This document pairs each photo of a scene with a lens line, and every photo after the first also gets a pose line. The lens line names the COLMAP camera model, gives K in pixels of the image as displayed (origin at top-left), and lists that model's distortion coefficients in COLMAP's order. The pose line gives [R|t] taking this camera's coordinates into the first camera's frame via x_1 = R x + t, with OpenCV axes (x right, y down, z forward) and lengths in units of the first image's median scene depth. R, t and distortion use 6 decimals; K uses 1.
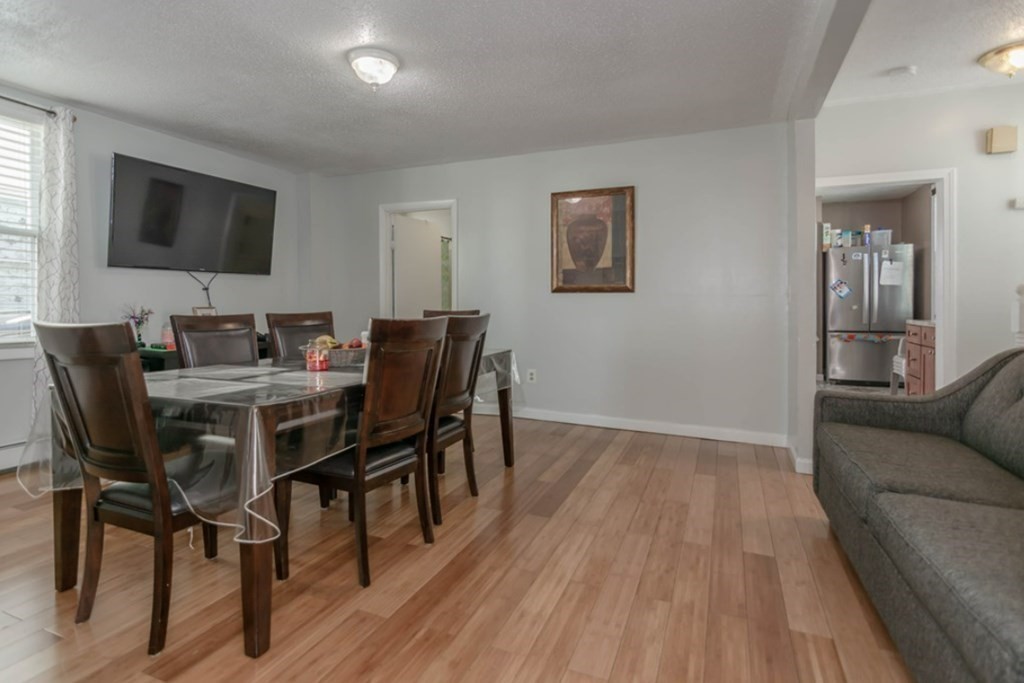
lens RADIAL K [[509.2, 0, 529.3], [0, 509.2, 306.0], [0, 0, 1]] dist [-0.002095, 0.003608]
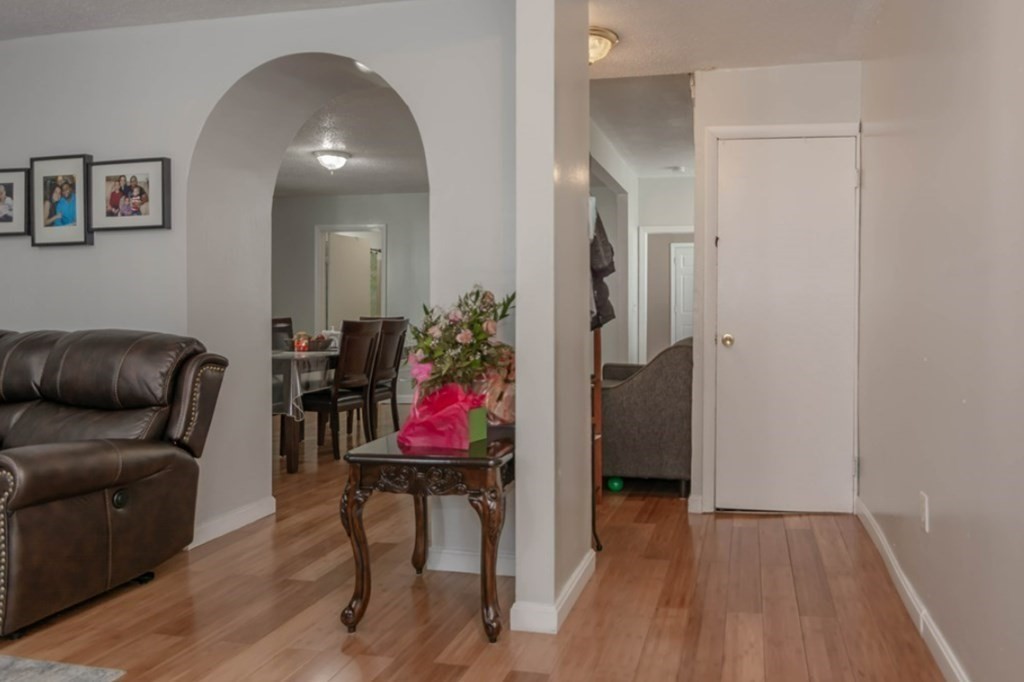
lens RADIAL K [[701.1, 0, 615.2], [0, 701.1, 310.2], [0, 0, 1]] dist [0.002678, -0.000724]
pose [[0.983940, 0.004626, 0.178437, 0.152065], [-0.004100, 0.999986, -0.003318, -0.007517], [-0.178450, 0.002533, 0.983946, -1.164316]]
